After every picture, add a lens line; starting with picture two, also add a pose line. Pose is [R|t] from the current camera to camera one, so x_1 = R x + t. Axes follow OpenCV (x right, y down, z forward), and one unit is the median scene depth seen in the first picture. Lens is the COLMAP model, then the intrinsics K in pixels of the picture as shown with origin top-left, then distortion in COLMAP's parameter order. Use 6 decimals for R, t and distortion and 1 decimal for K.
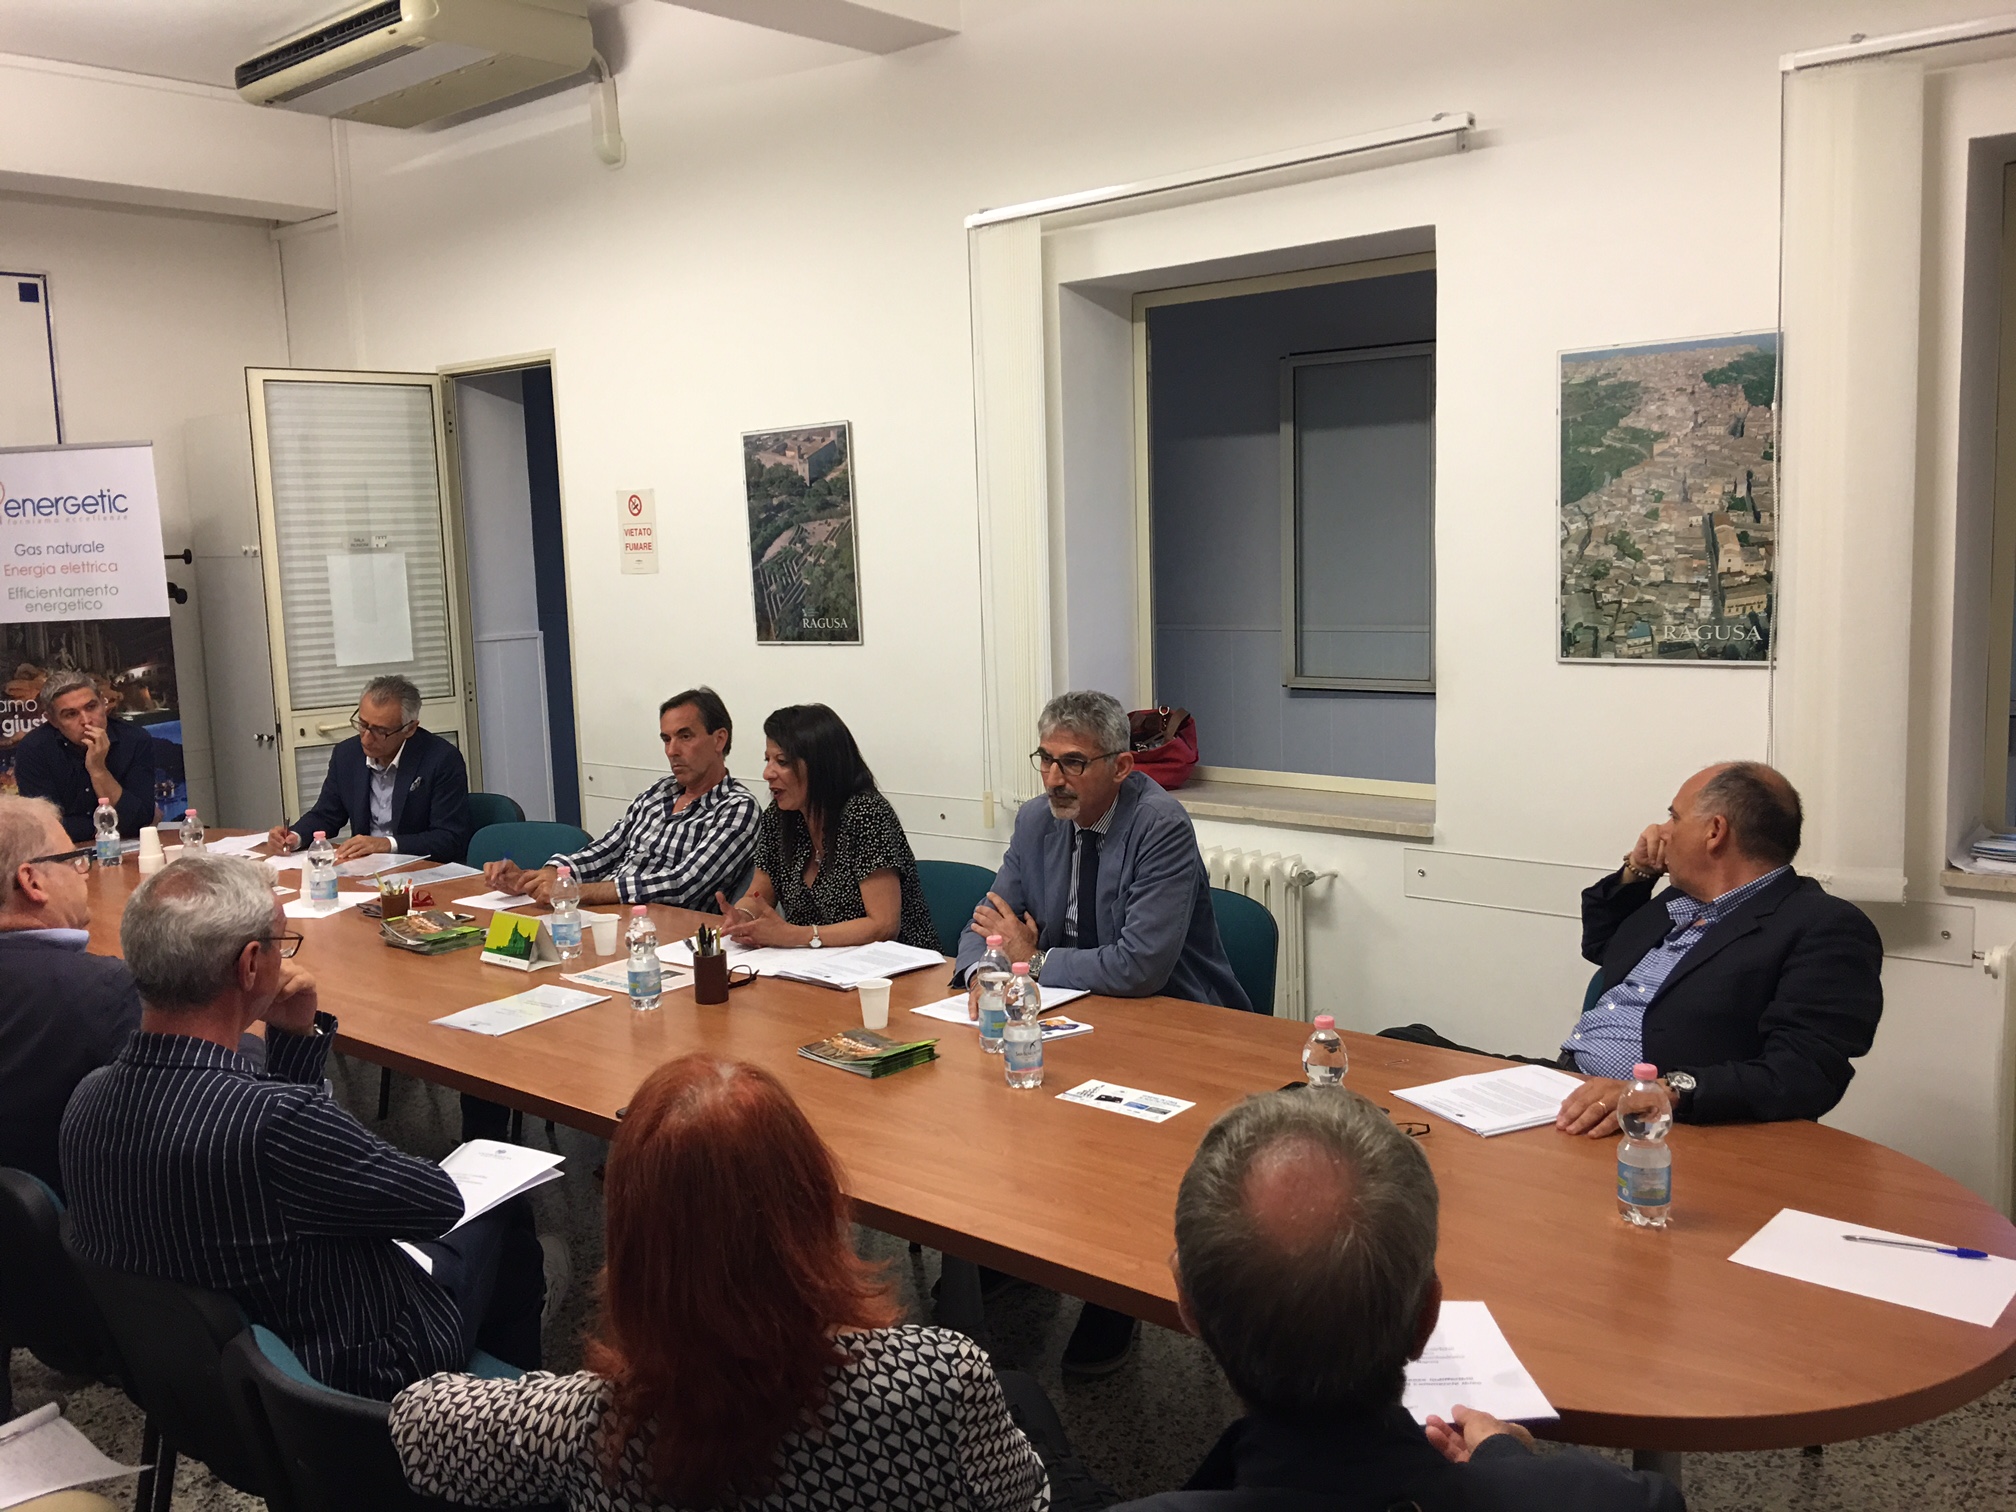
lens RADIAL K [[1746.0, 0, 1000.2], [0, 1746.0, 725.4], [0, 0, 1]] dist [0.101481, -0.187489]
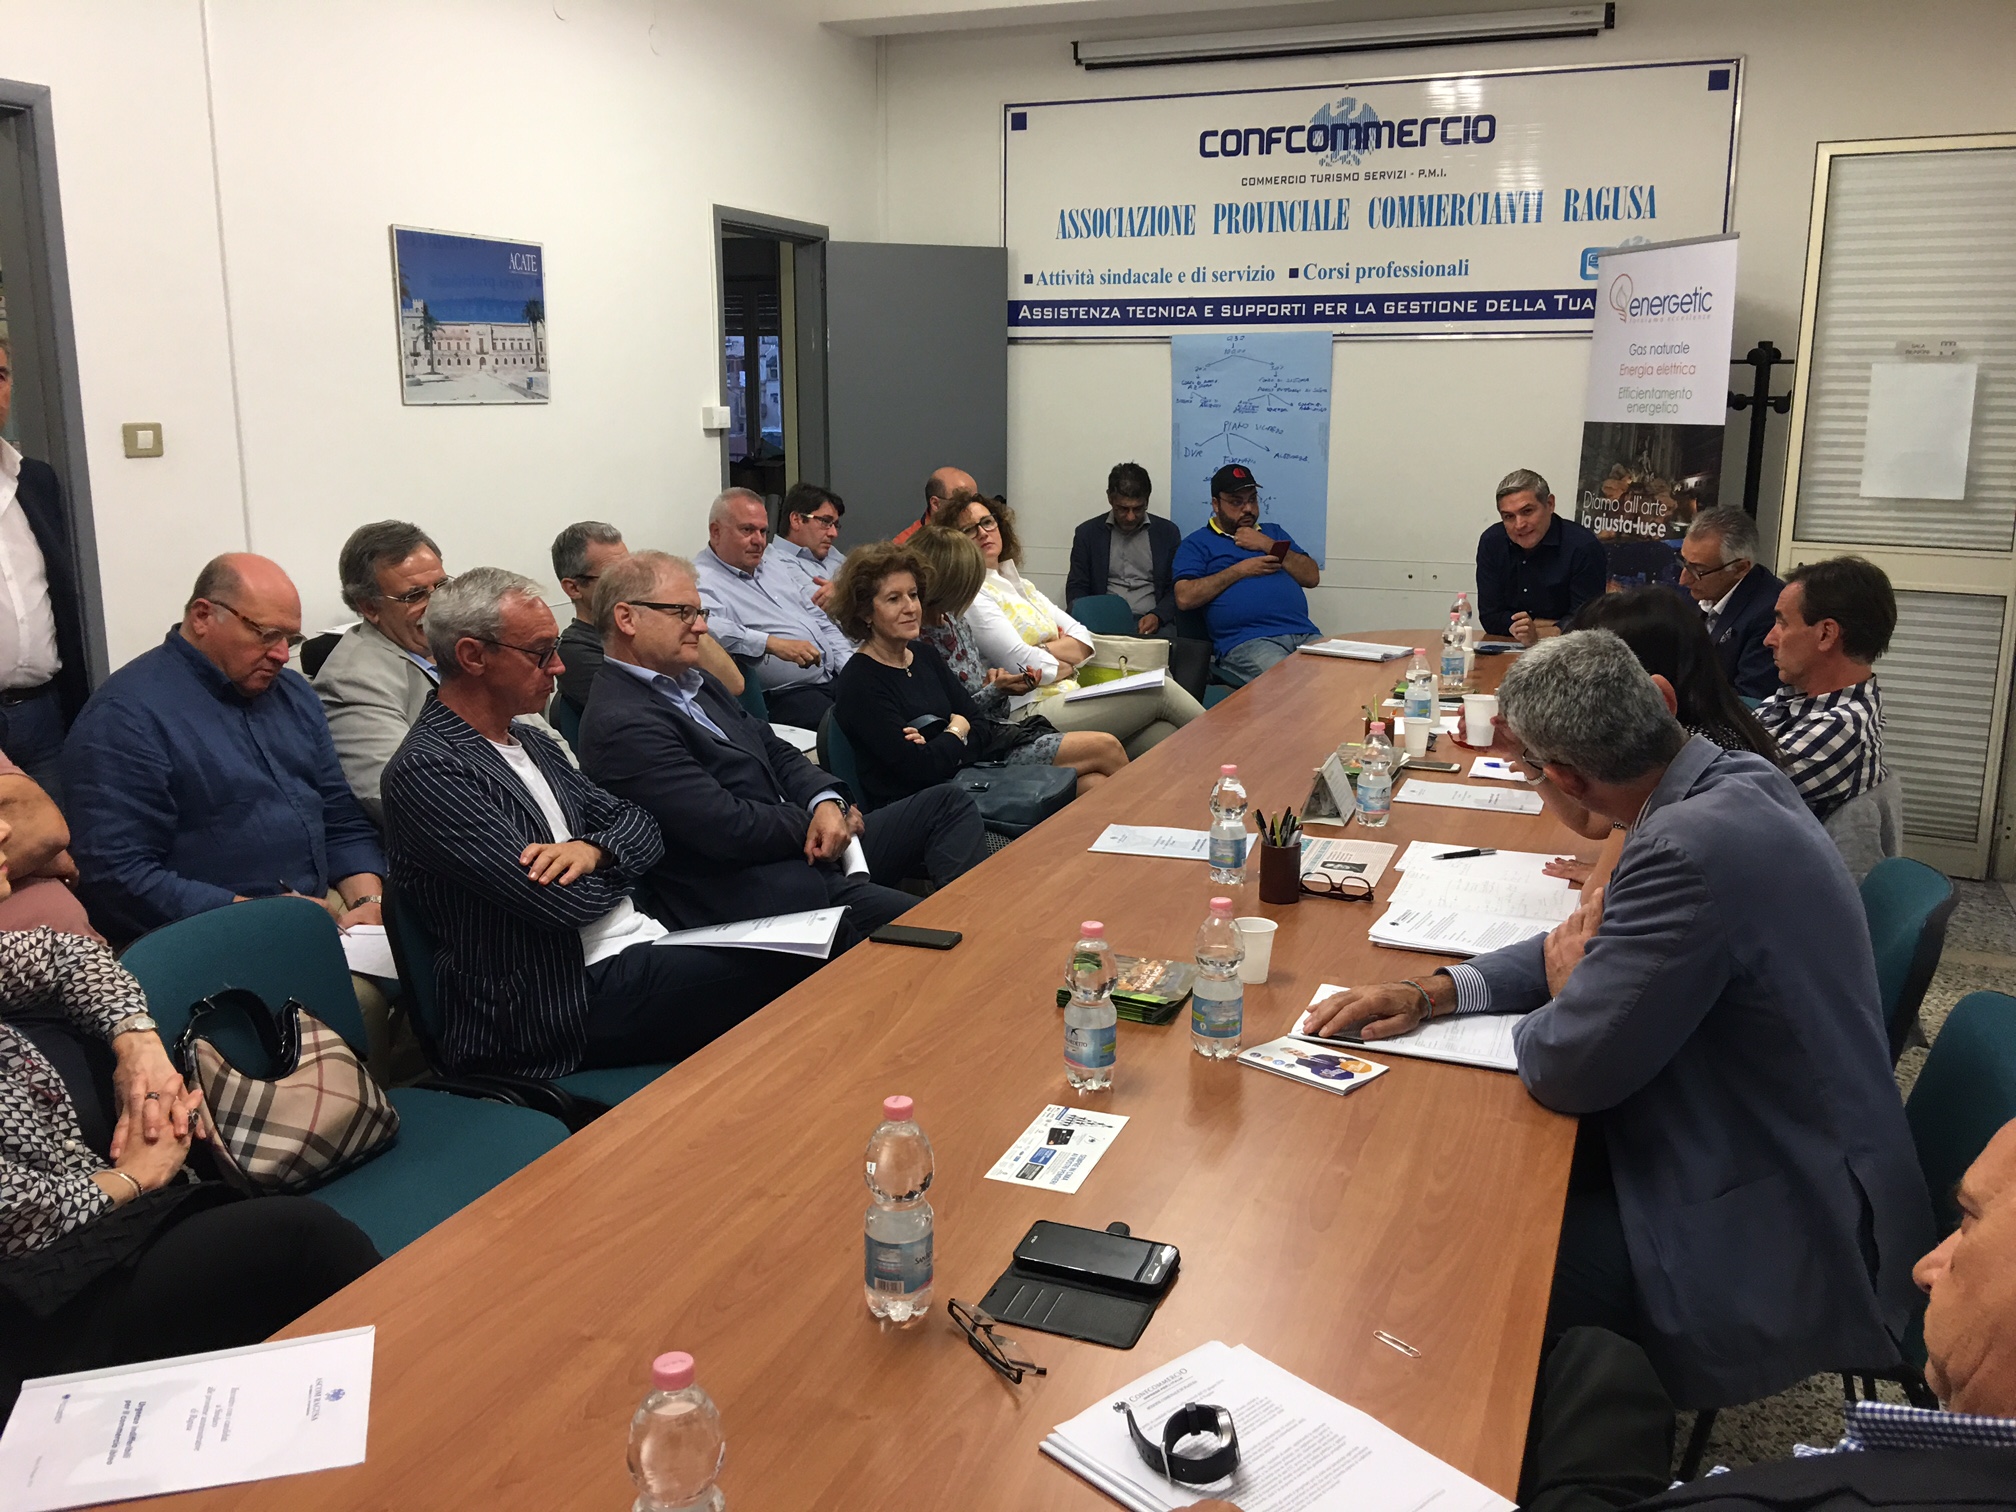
lens RADIAL K [[1746.0, 0, 1000.2], [0, 1746.0, 725.4], [0, 0, 1]] dist [0.101481, -0.187489]
pose [[0.298473, 0.220081, -0.928697, 0.350152], [-0.122318, 0.973847, 0.191469, -0.042748], [0.946548, 0.056448, 0.317586, 0.381369]]
